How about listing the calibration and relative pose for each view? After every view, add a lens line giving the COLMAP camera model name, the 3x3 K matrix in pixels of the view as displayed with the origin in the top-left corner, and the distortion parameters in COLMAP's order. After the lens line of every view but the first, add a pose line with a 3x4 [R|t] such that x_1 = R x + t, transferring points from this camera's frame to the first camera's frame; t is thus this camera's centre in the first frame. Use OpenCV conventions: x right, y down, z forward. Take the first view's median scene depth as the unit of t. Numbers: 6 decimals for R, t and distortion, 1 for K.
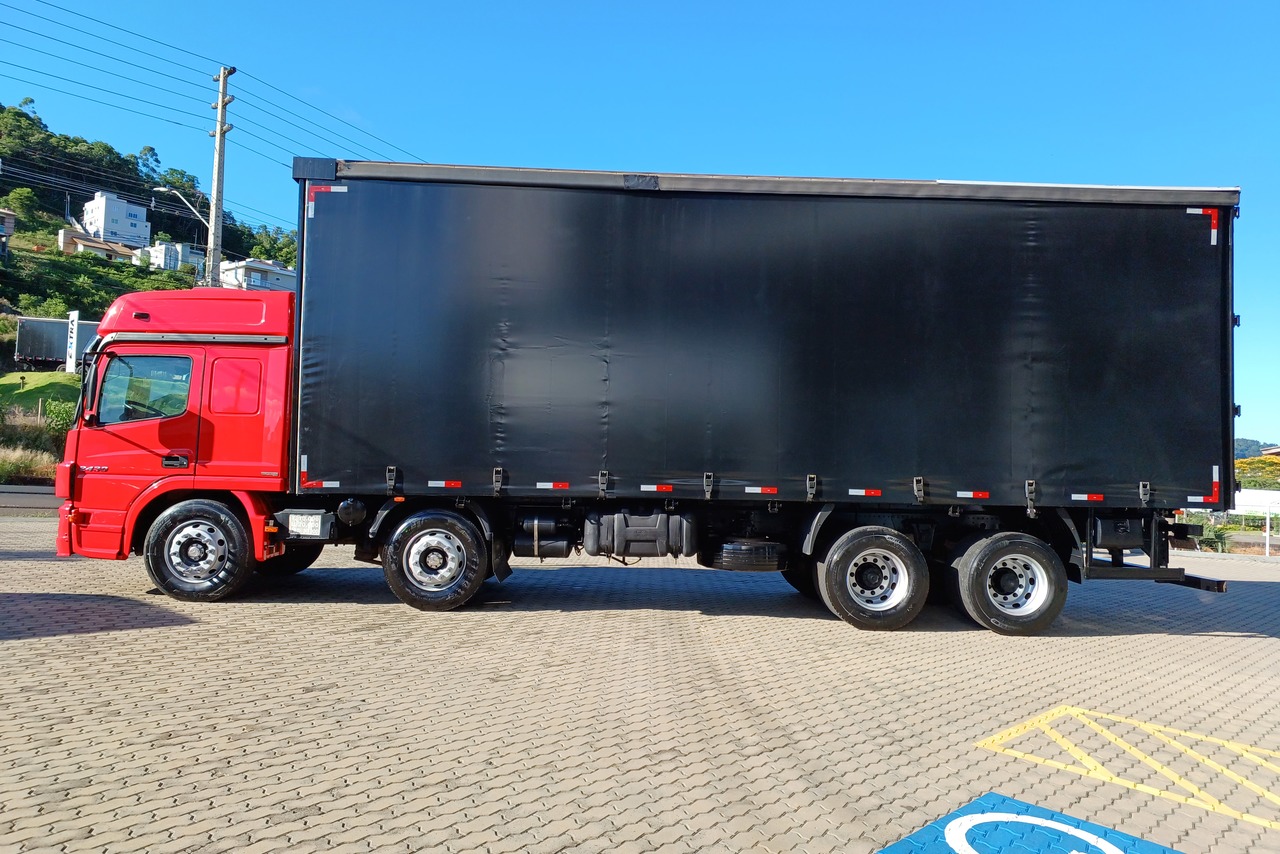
lens RADIAL K [[861.9, 0, 635.4], [0, 861.9, 422.9], [0, 0, 1]] dist [0.005883, -0.001263]
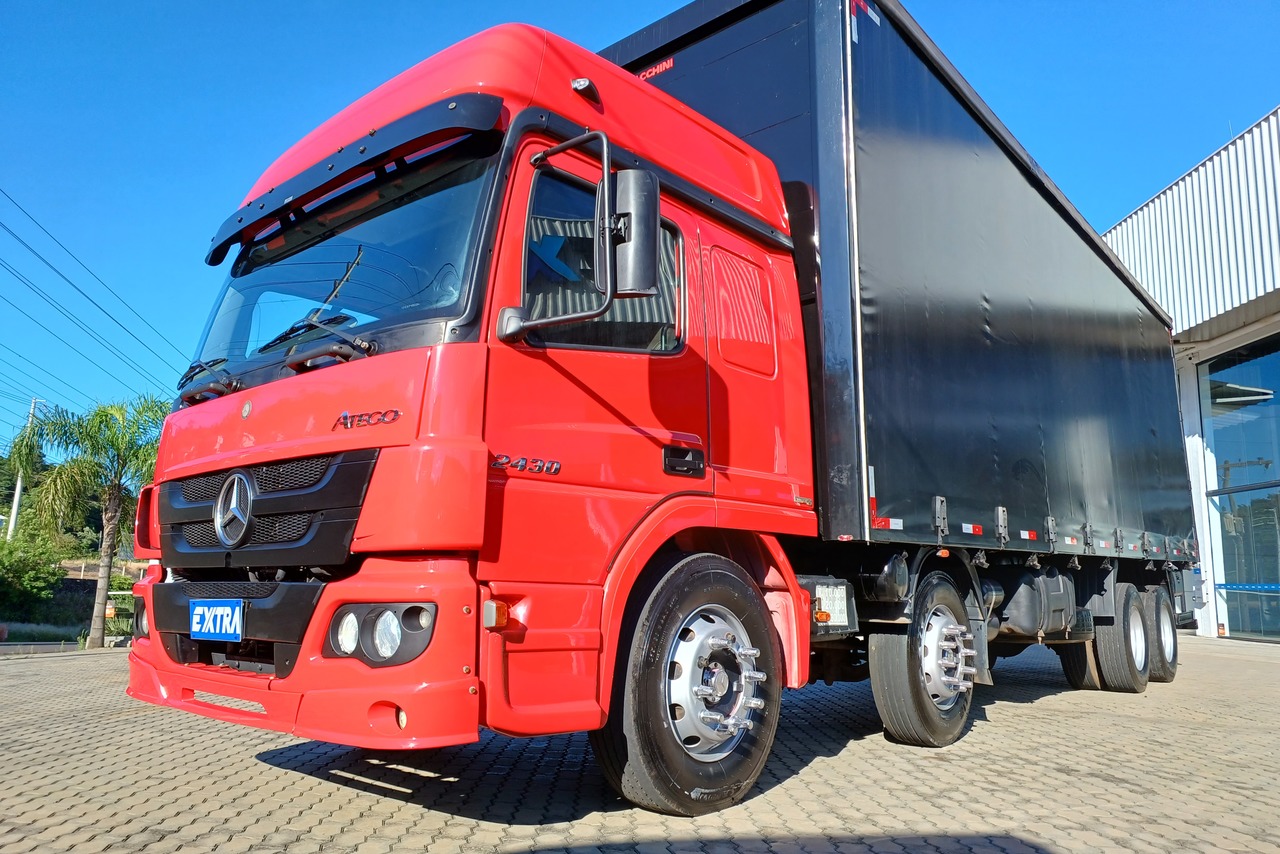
lens RADIAL K [[851.1, 0, 635.7], [0, 851.1, 422.5], [0, 0, 1]] dist [0.031176, -0.019129]
pose [[0.688985, 0.107659, 0.716735, -0.839863], [-0.027869, 0.992110, -0.122232, 0.076538], [-0.724239, 0.064241, 0.686550, 0.736726]]
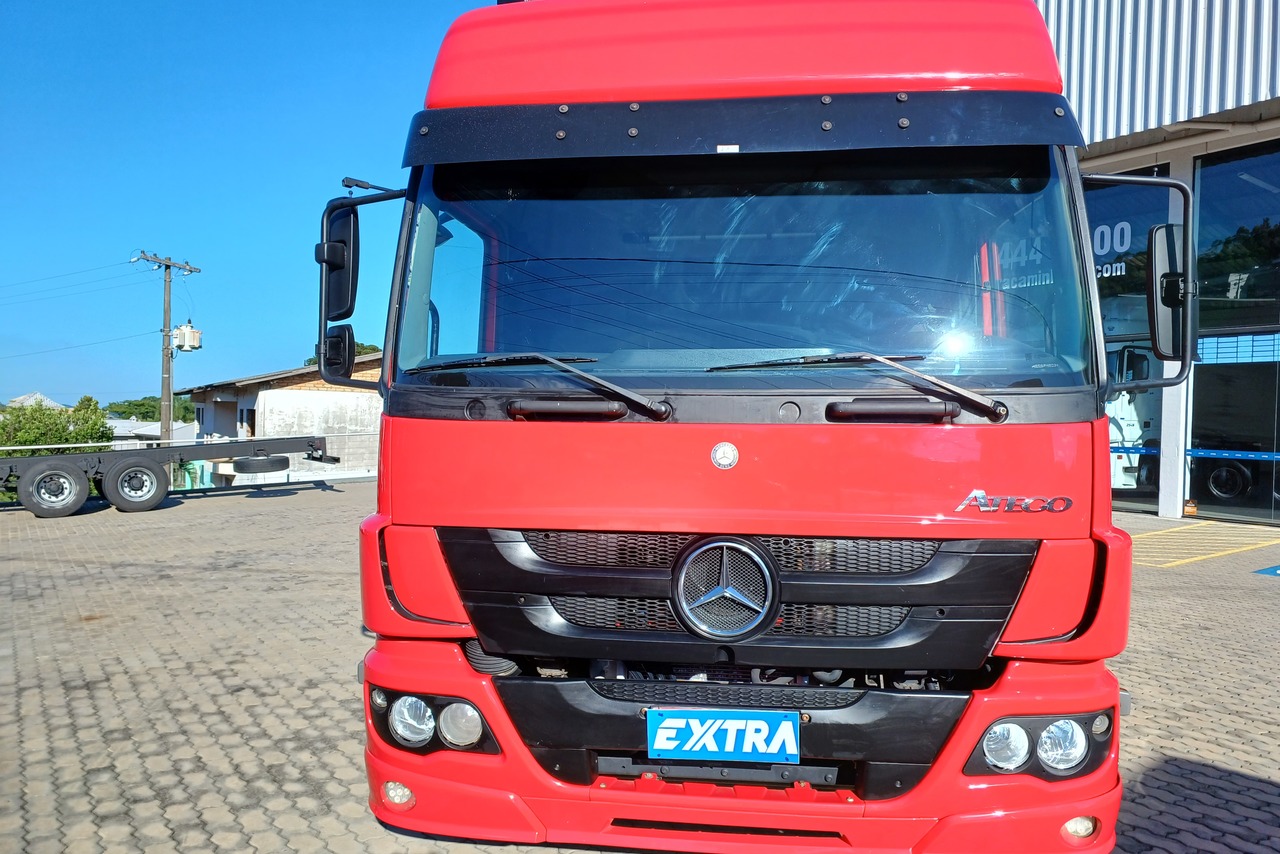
lens RADIAL K [[851.1, 0, 635.7], [0, 851.1, 422.5], [0, 0, 1]] dist [0.031176, -0.019129]
pose [[0.142082, -0.048309, 0.988675, -0.968259], [-0.056659, 0.996774, 0.056847, 0.003654], [-0.988232, -0.064094, 0.138886, 1.120649]]
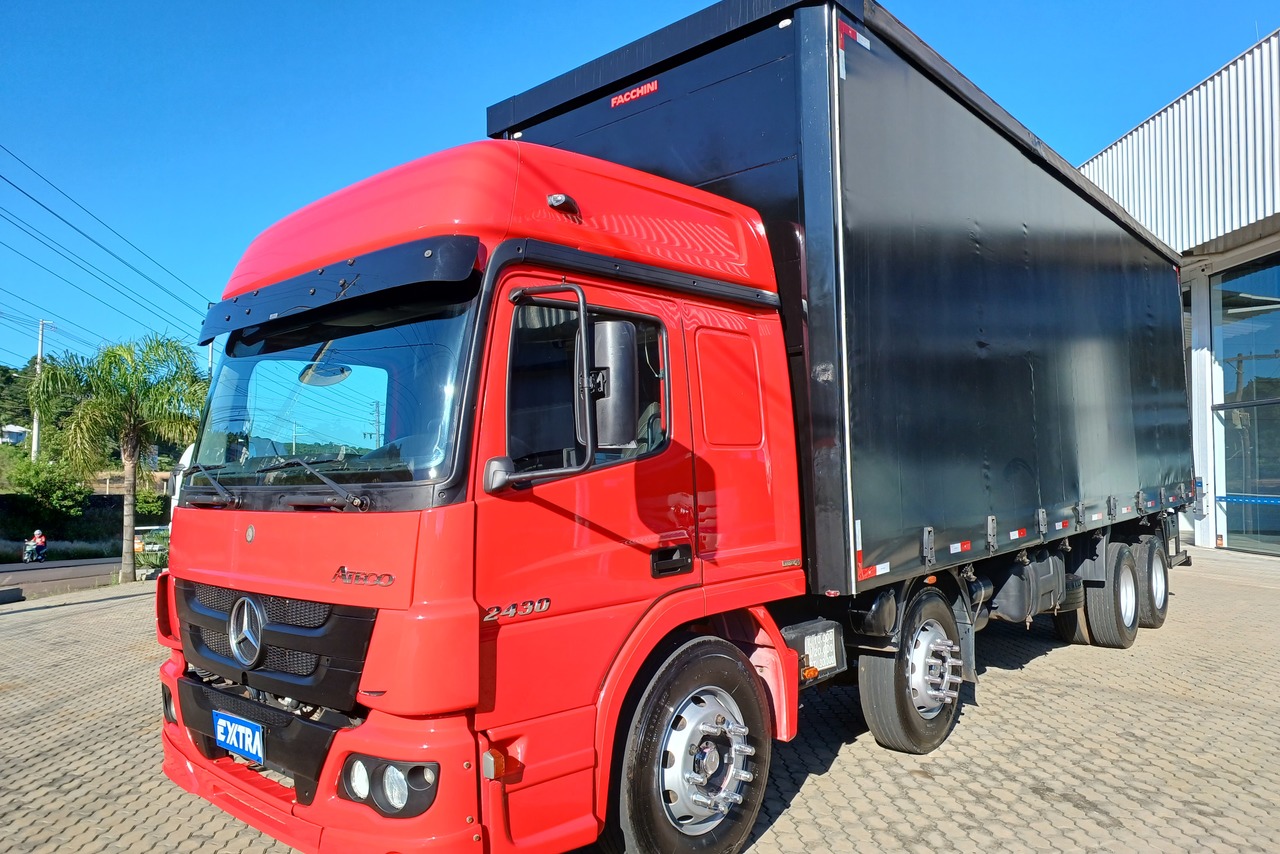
lens RADIAL K [[851.1, 0, 635.7], [0, 851.1, 422.5], [0, 0, 1]] dist [0.031176, -0.019129]
pose [[0.698792, -0.002095, 0.715322, -0.845925], [0.002345, 0.999997, 0.000638, -0.023750], [-0.715321, 0.001231, 0.698795, 0.717377]]
